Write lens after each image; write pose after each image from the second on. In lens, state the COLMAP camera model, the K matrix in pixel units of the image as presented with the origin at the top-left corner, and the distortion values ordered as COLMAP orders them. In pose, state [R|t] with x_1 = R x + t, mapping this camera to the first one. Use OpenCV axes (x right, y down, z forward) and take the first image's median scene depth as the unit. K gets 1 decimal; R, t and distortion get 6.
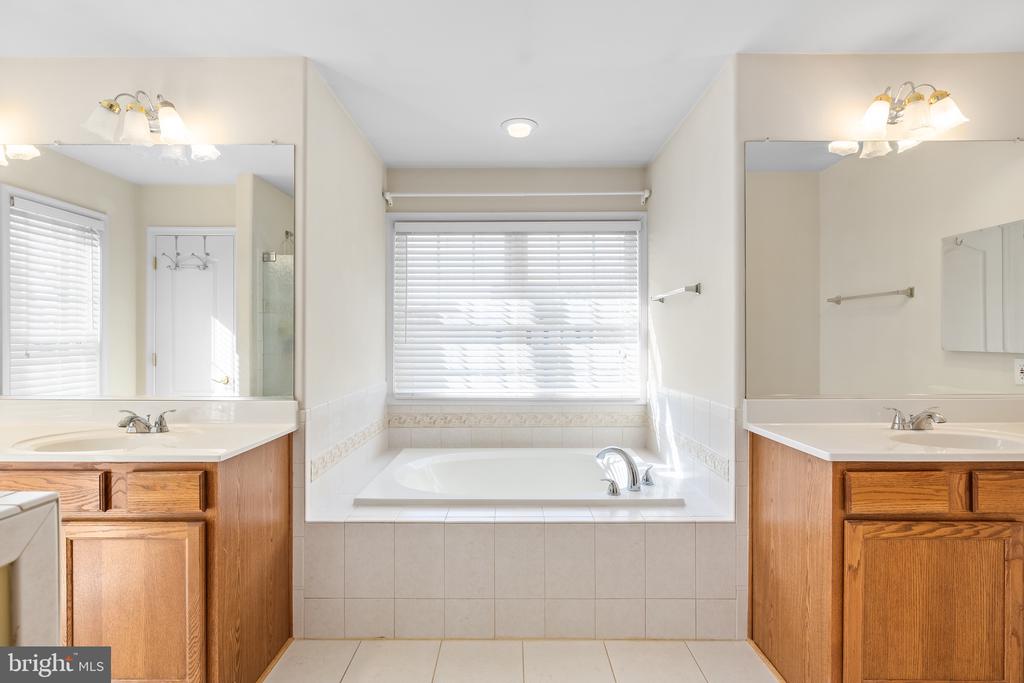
lens RADIAL K [[485.2, 0, 510.1], [0, 485.2, 340.4], [0, 0, 1]] dist [-0.021278, -0.000076]
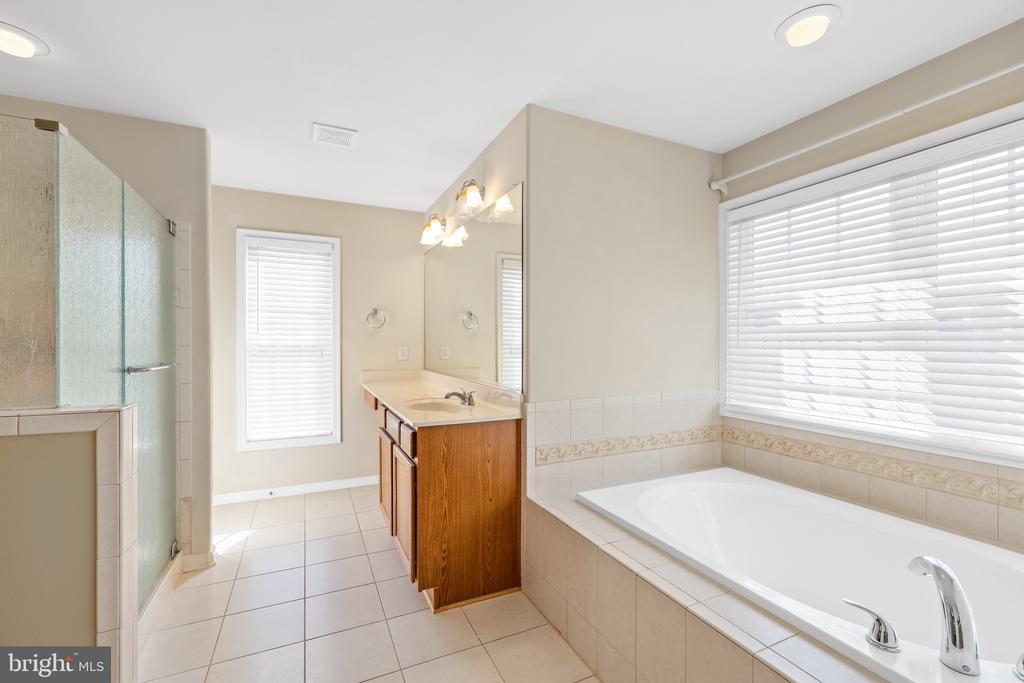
lens RADIAL K [[431.8, 0, 510.3], [0, 431.8, 346.9], [0, 0, 1]] dist [0.002112, 0.000796]
pose [[0.431593, 0.008442, -0.902029, 0.308073], [-0.000371, 0.999958, 0.009181, -0.003272], [0.902068, -0.003628, 0.431578, 0.296395]]
